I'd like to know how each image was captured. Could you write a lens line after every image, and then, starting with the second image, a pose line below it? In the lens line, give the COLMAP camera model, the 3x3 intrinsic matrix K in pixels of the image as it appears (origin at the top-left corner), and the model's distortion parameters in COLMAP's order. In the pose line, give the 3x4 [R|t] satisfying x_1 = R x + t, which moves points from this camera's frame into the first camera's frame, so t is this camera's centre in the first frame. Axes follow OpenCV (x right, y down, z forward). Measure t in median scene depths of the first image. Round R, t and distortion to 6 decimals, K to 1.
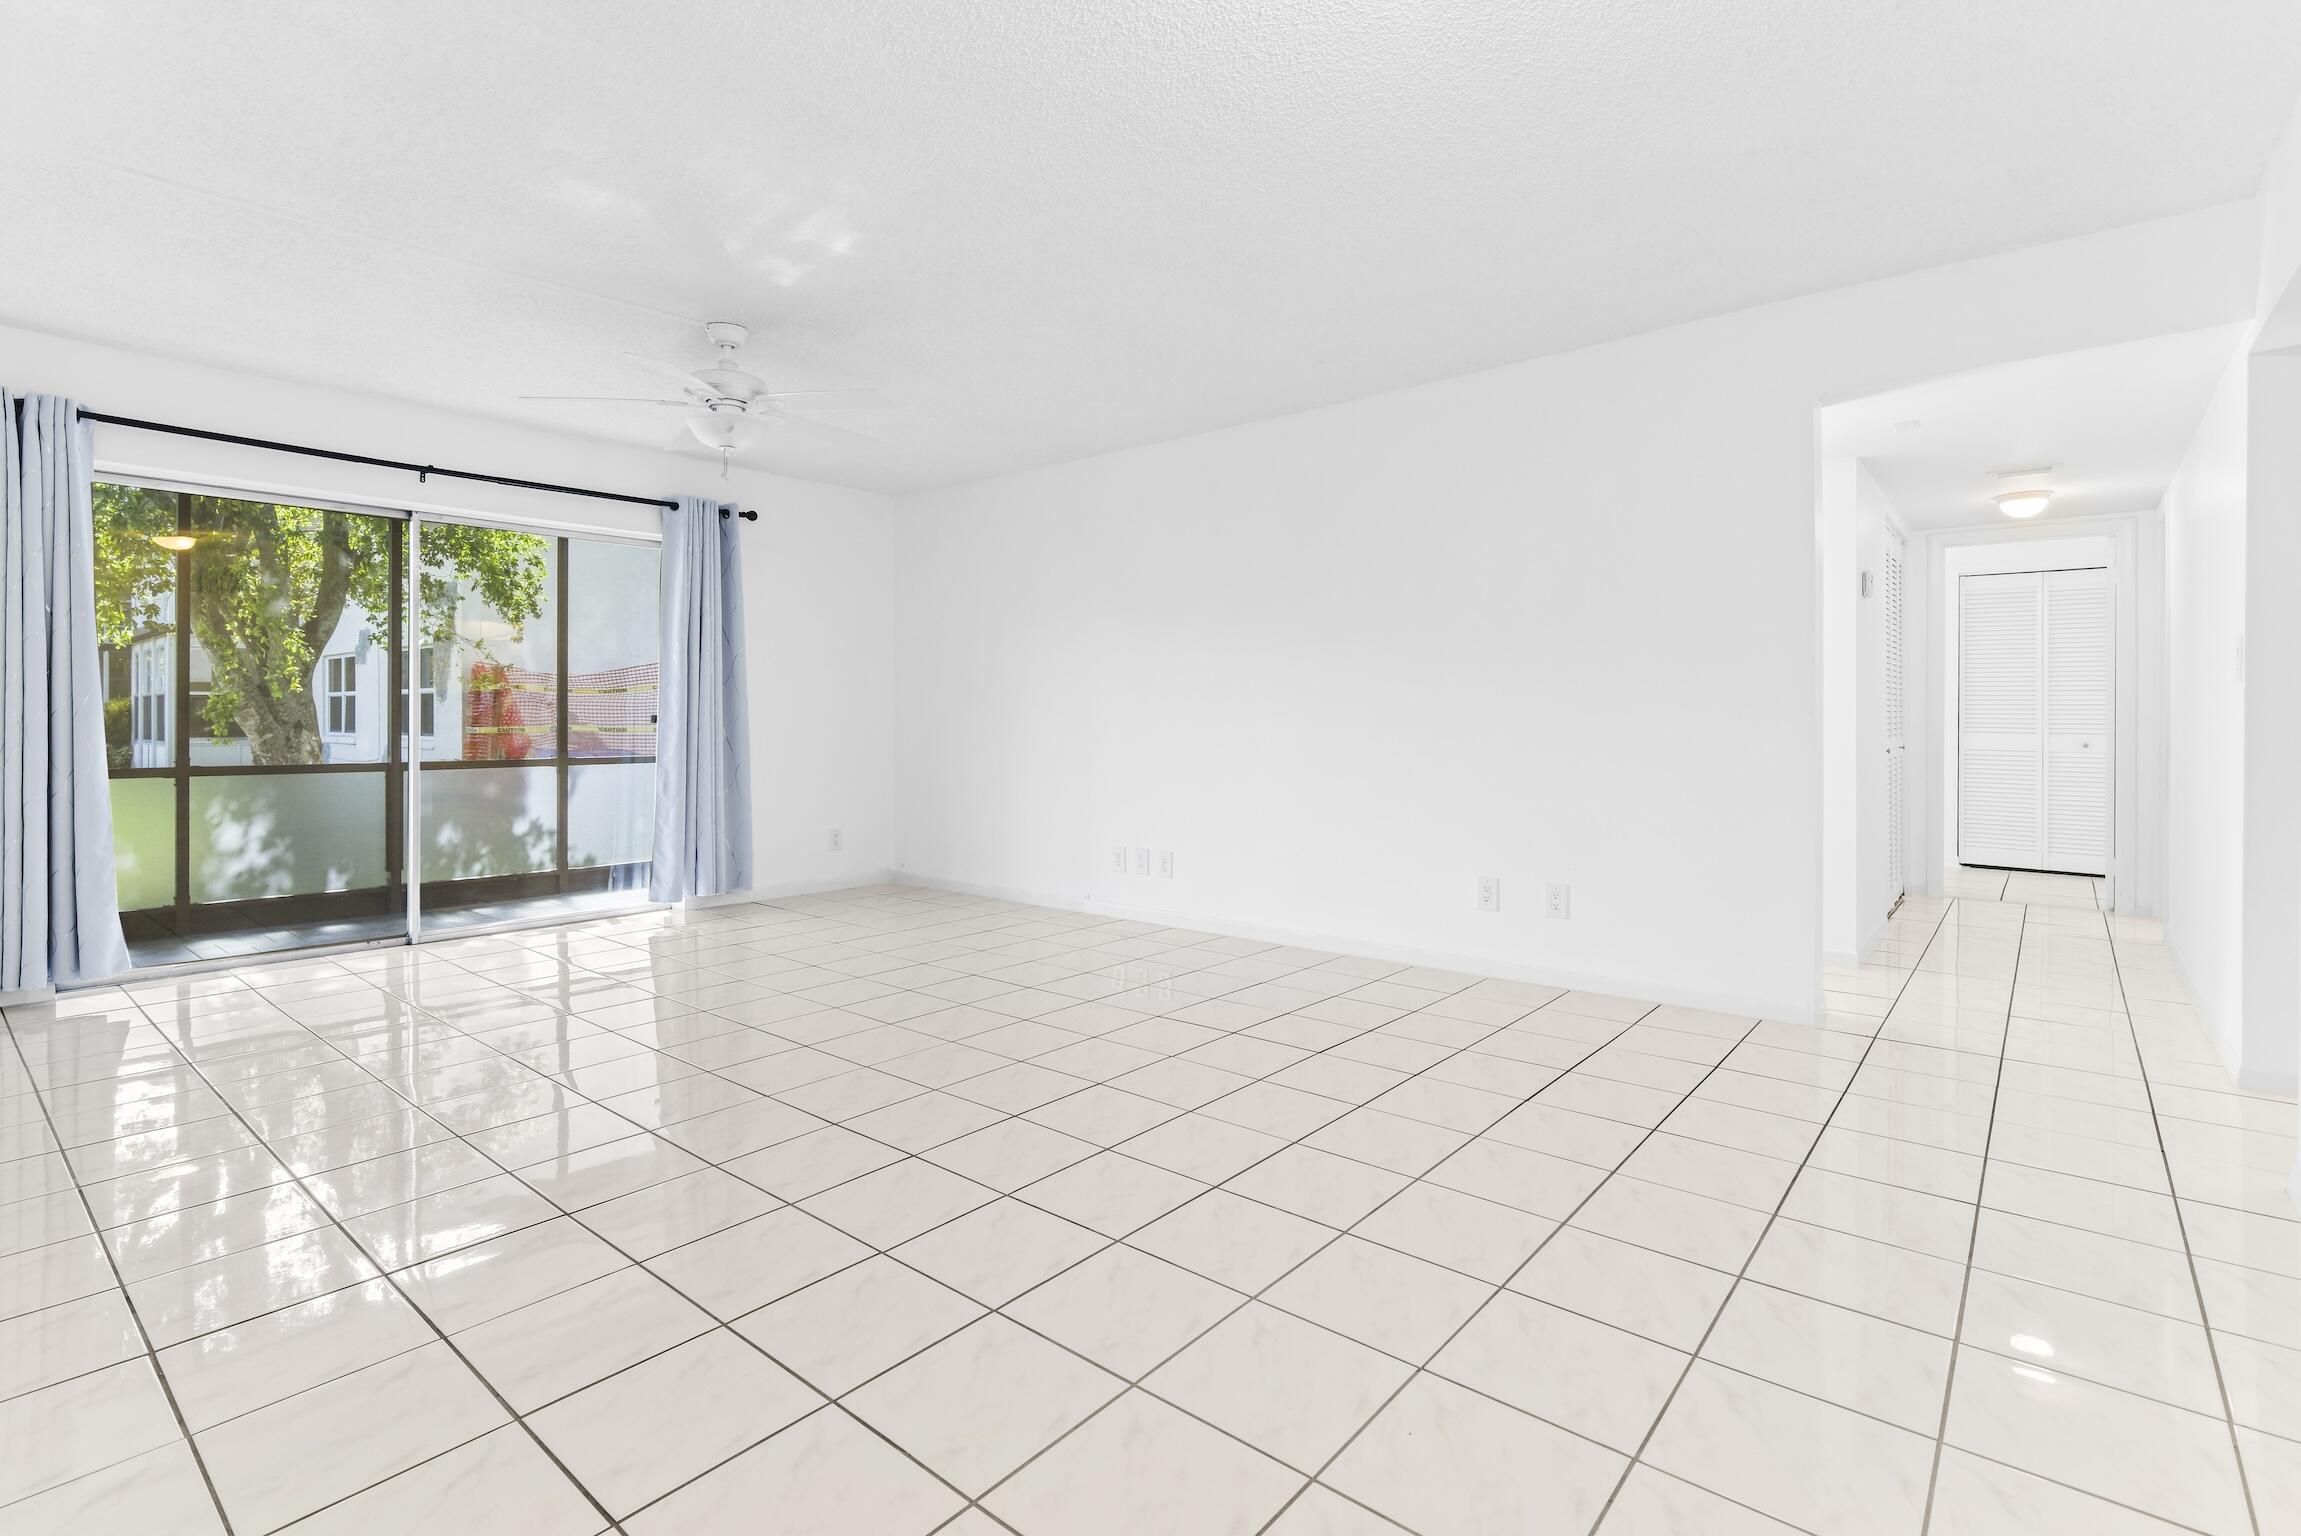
lens RADIAL K [[1055.7, 0, 1167.7], [0, 1055.7, 721.2], [0, 0, 1]] dist [-0.002025, -0.000822]
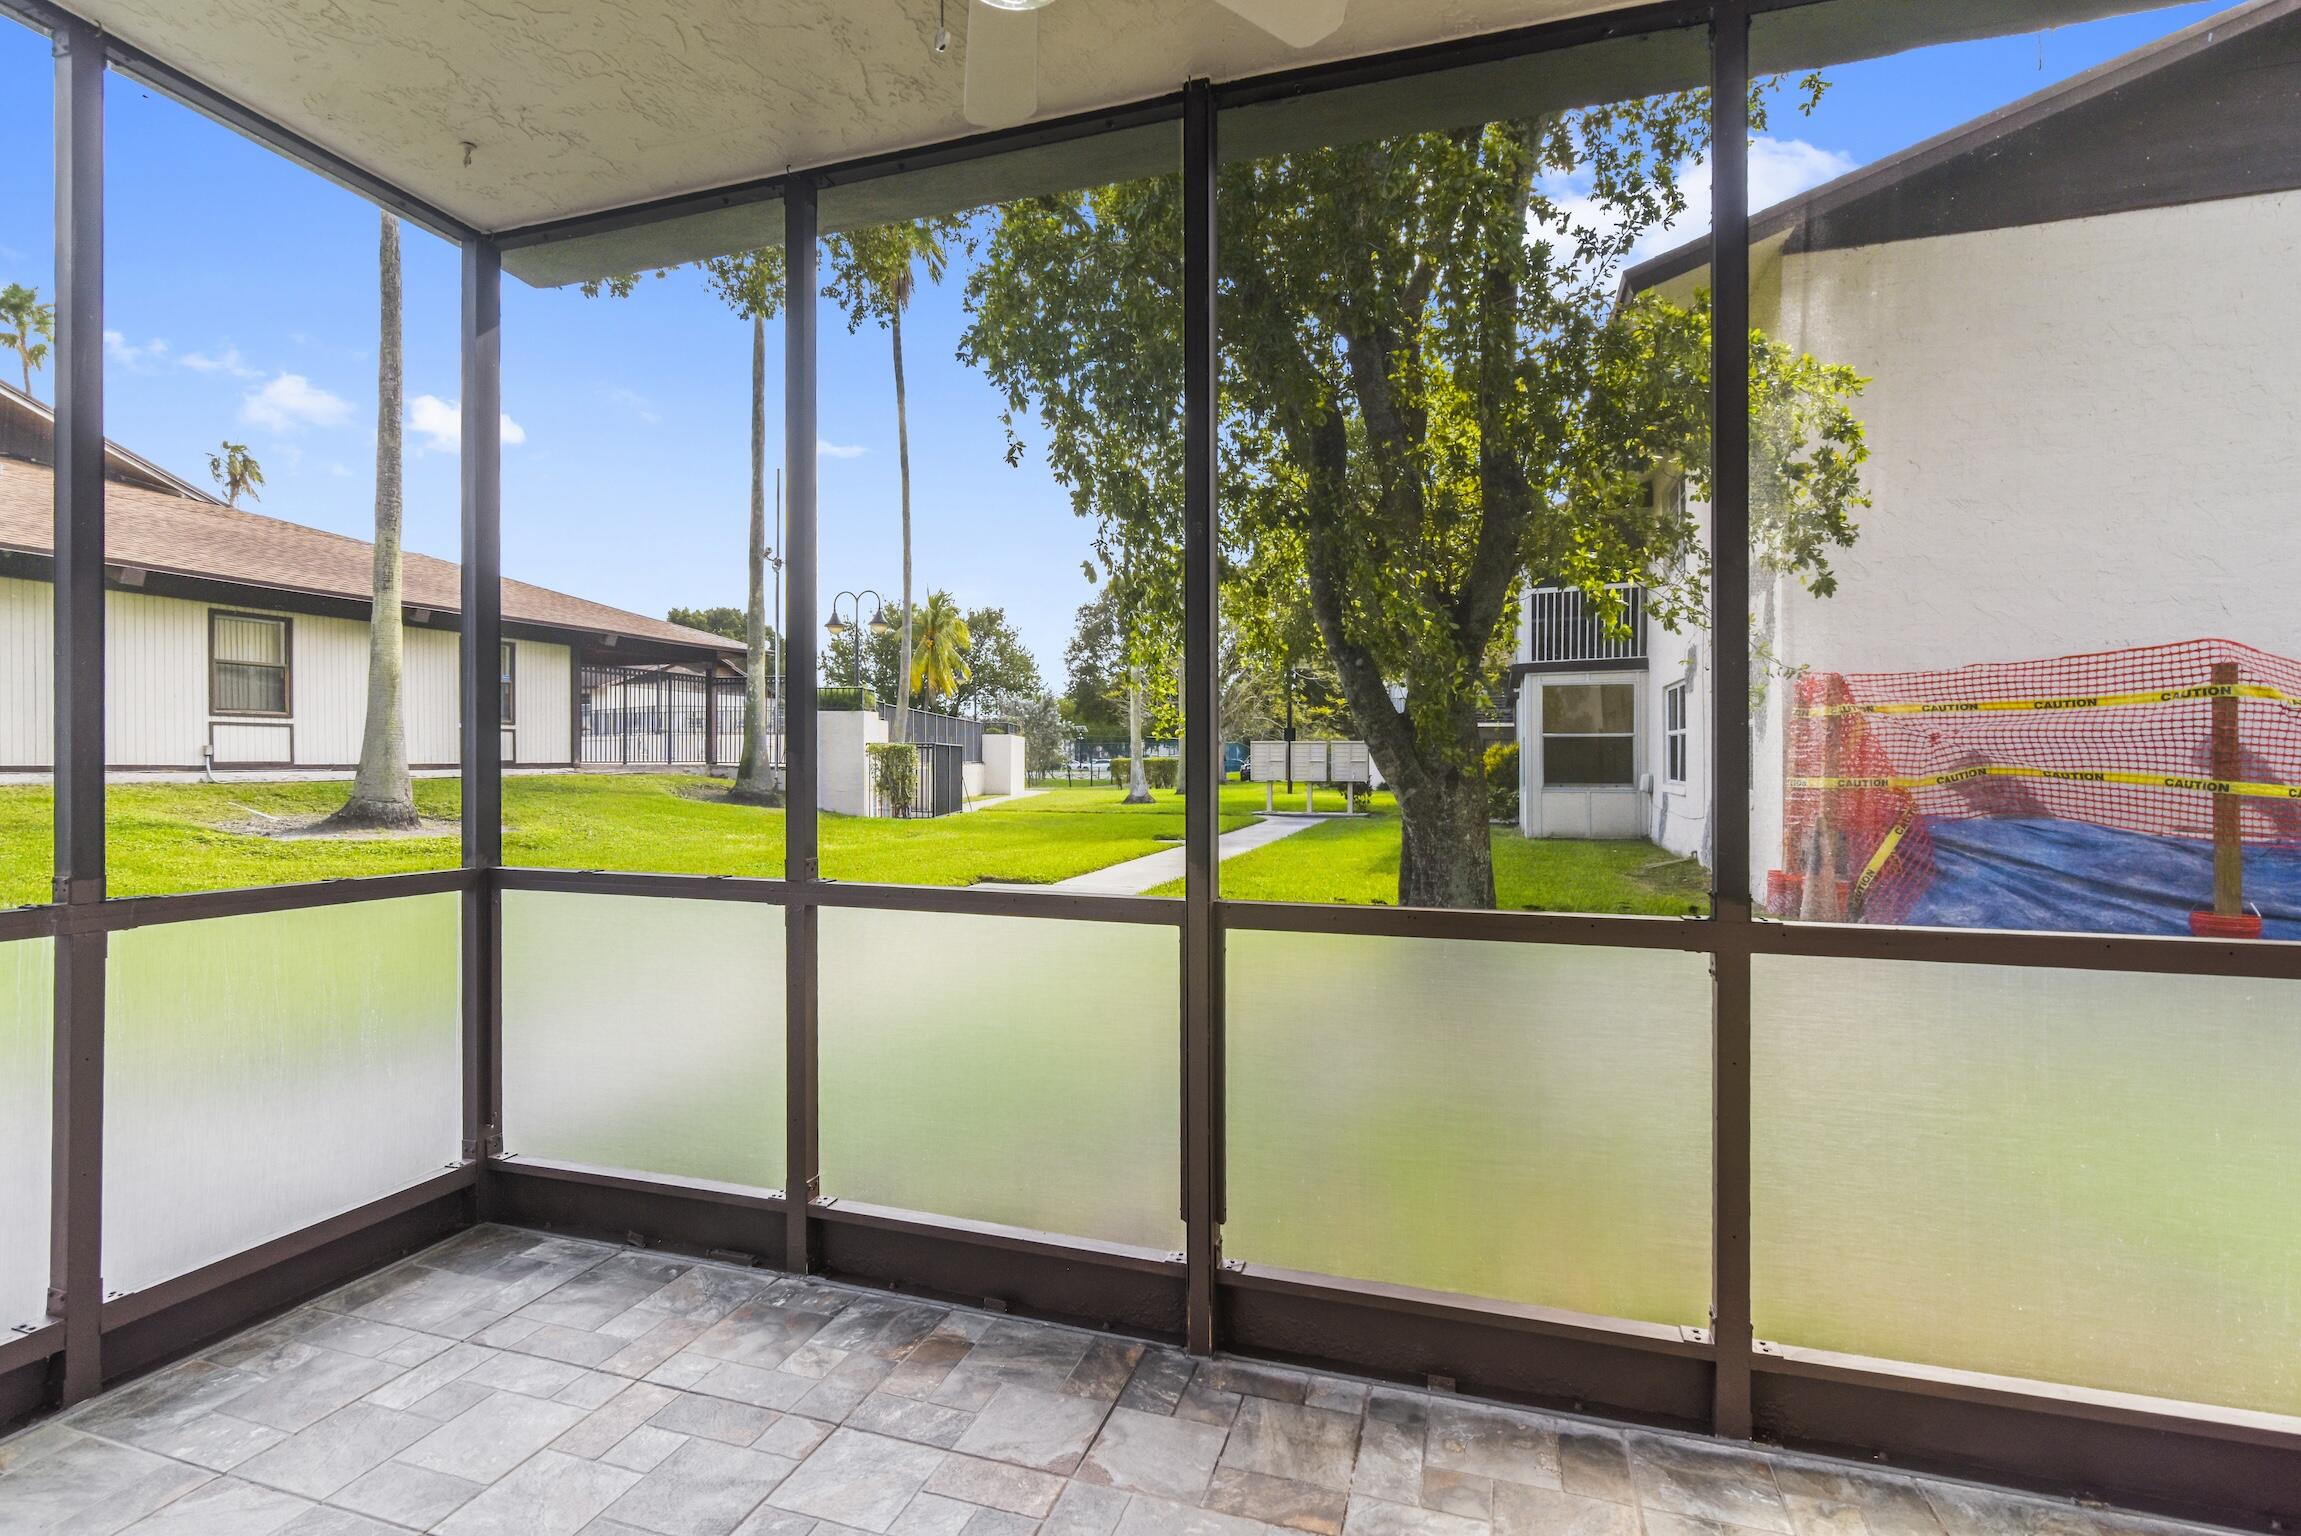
lens RADIAL K [[1055.7, 0, 1146.7], [0, 1055.7, 756.7], [0, 0, 1]] dist [-0.002025, -0.000822]
pose [[0.349341, -0.004138, -0.936986, -0.441442], [-0.002863, 0.999981, -0.005483, -0.004690], [0.936991, 0.004598, 0.349323, 0.898317]]
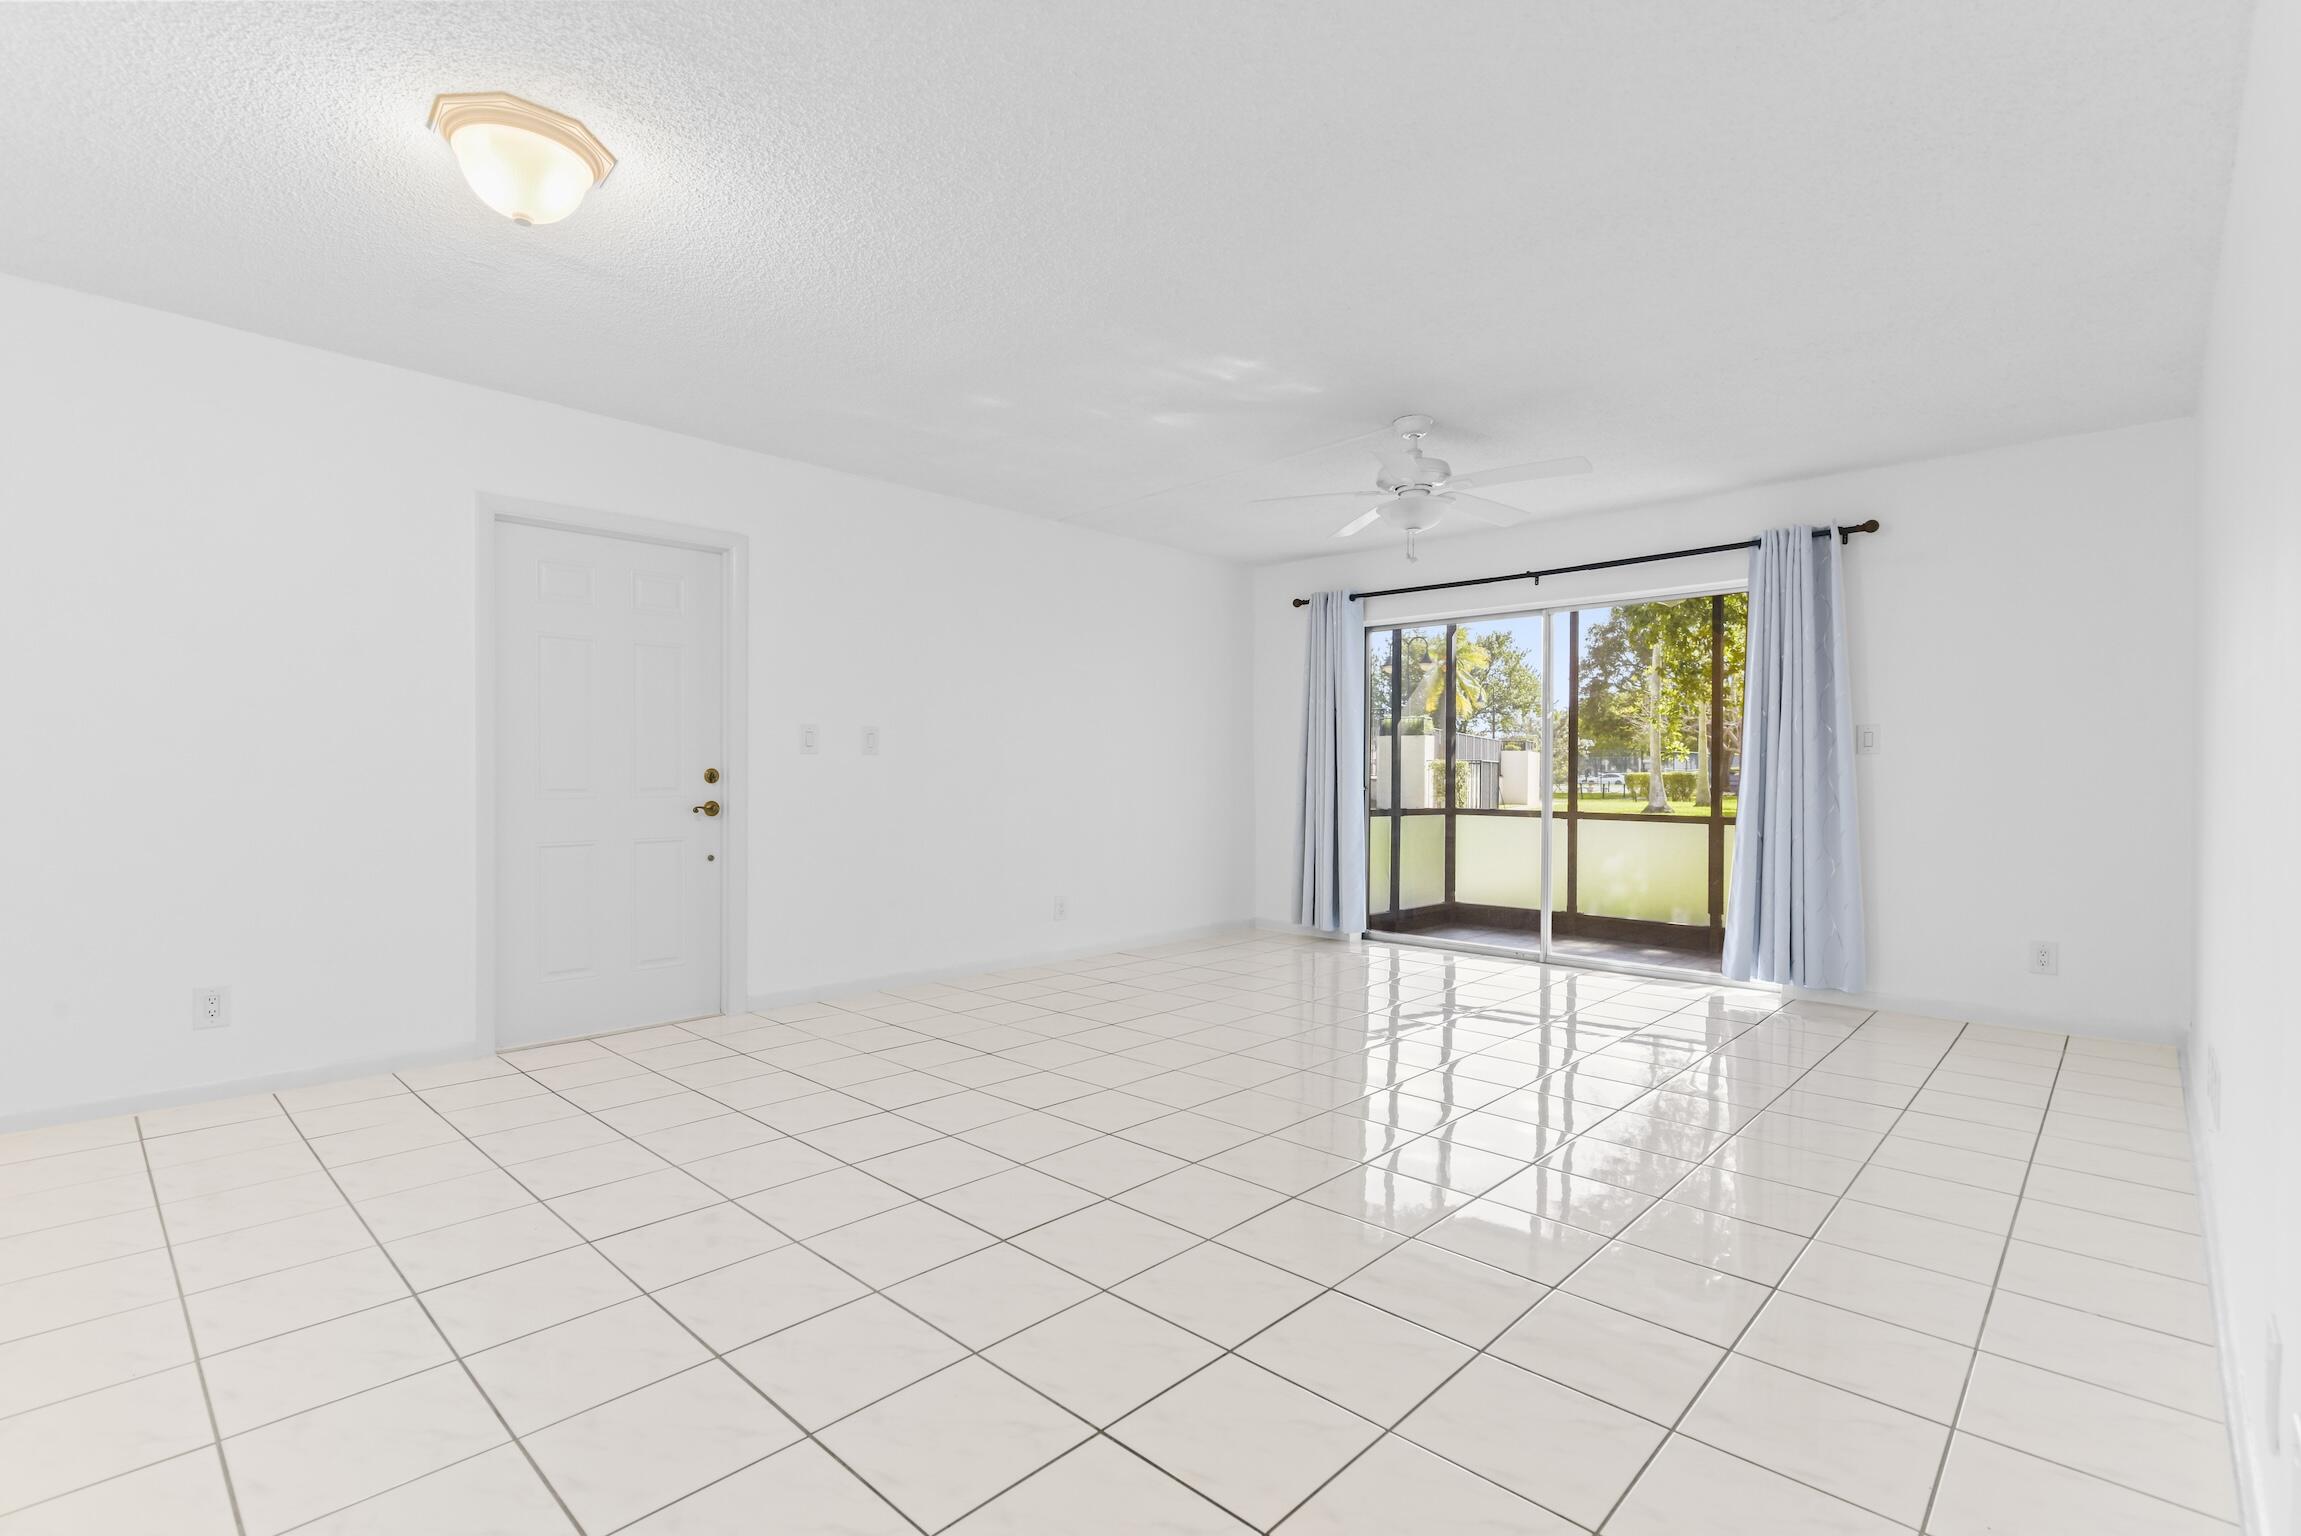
lens RADIAL K [[1055.7, 0, 1164.9], [0, 1055.7, 760.8], [0, 0, 1]] dist [-0.002025, -0.000822]
pose [[-0.077605, -0.011859, -0.996914, 0.437049], [-0.009304, 0.999894, -0.011170, -0.002286], [0.996941, 0.008408, -0.077707, 0.525290]]
